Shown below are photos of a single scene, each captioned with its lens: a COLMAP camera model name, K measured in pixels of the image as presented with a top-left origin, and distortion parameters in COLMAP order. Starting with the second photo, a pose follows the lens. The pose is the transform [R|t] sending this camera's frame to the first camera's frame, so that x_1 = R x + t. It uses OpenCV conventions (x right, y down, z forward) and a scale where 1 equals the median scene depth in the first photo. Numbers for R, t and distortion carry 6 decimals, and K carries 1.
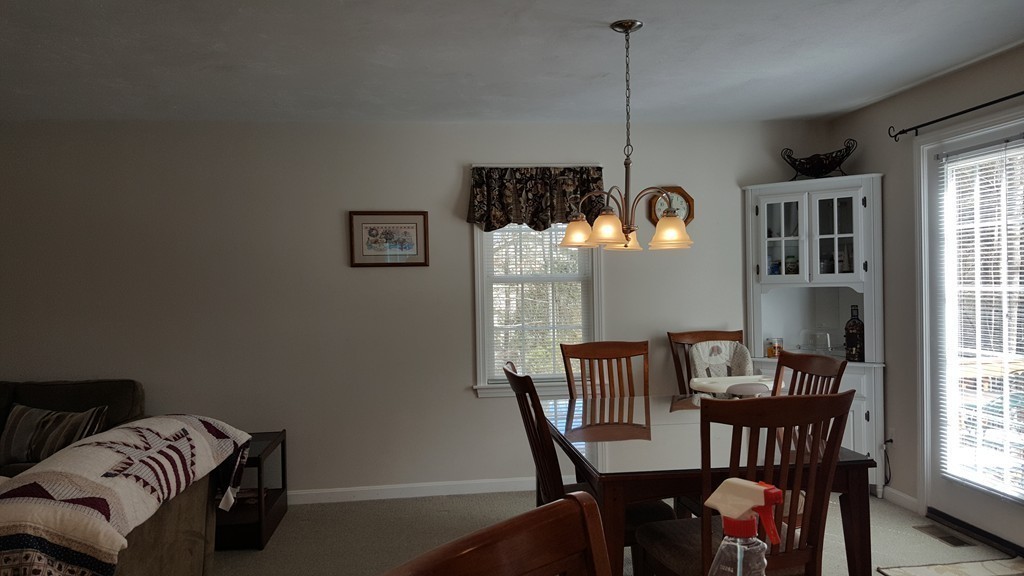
lens RADIAL K [[749.5, 0, 512.0], [0, 749.5, 288.0], [0, 0, 1]] dist [0.088209, -0.000718]
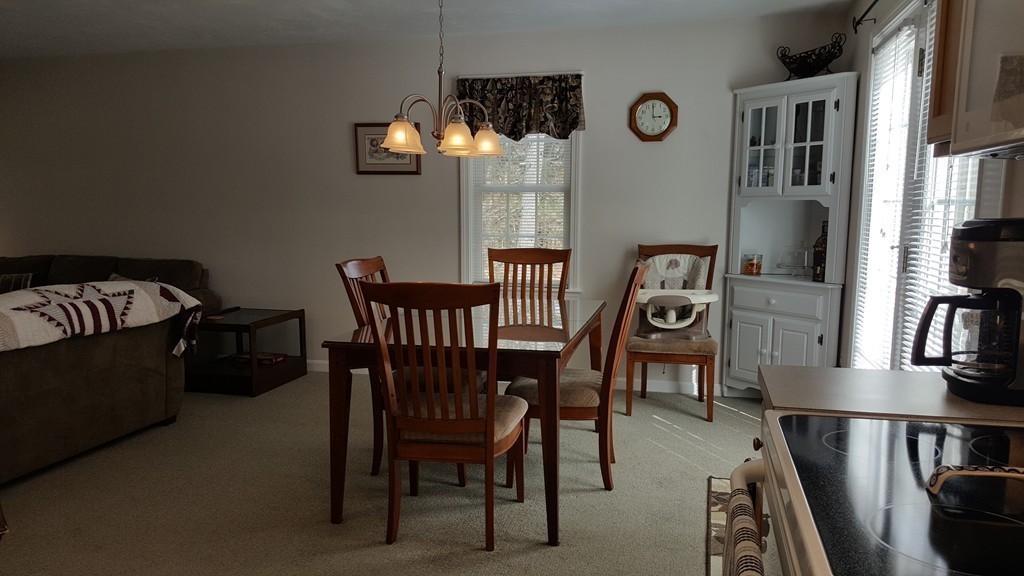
lens RADIAL K [[748.6, 0, 507.7], [0, 748.6, 321.7], [0, 0, 1]] dist [0.051690, -0.003655]
pose [[0.933833, 0.078453, -0.349000, 0.409916], [-0.024945, 0.987560, 0.155252, 0.010212], [0.356839, -0.136274, 0.924173, 0.000354]]
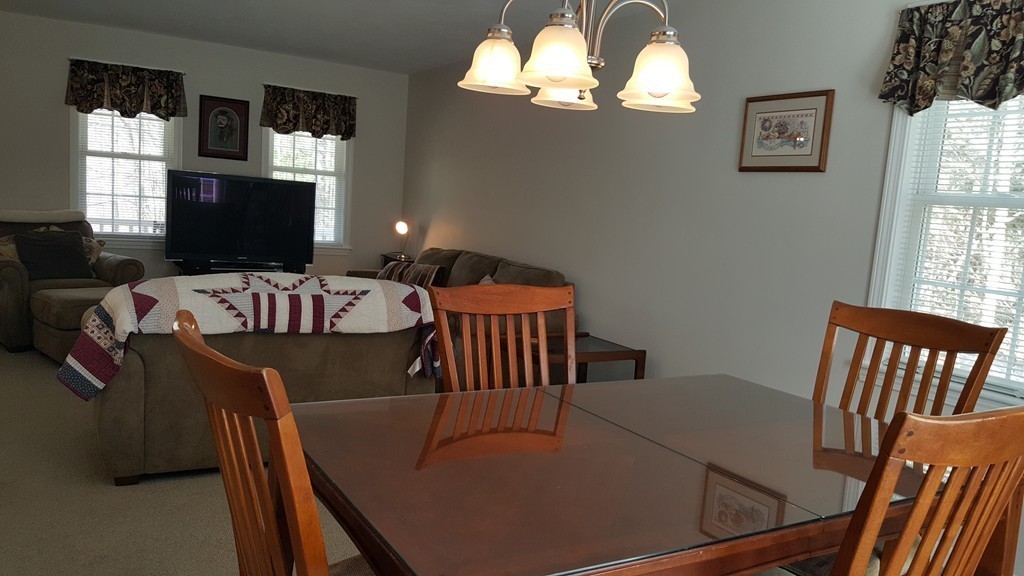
lens RADIAL K [[764.4, 0, 492.2], [0, 764.4, 297.6], [0, 0, 1]] dist [0.005502, -0.001612]
pose [[0.382404, 0.163160, -0.909476, 0.426280], [-0.086154, 0.986294, 0.140717, 0.011785], [0.919970, 0.024544, 0.391220, 0.454311]]
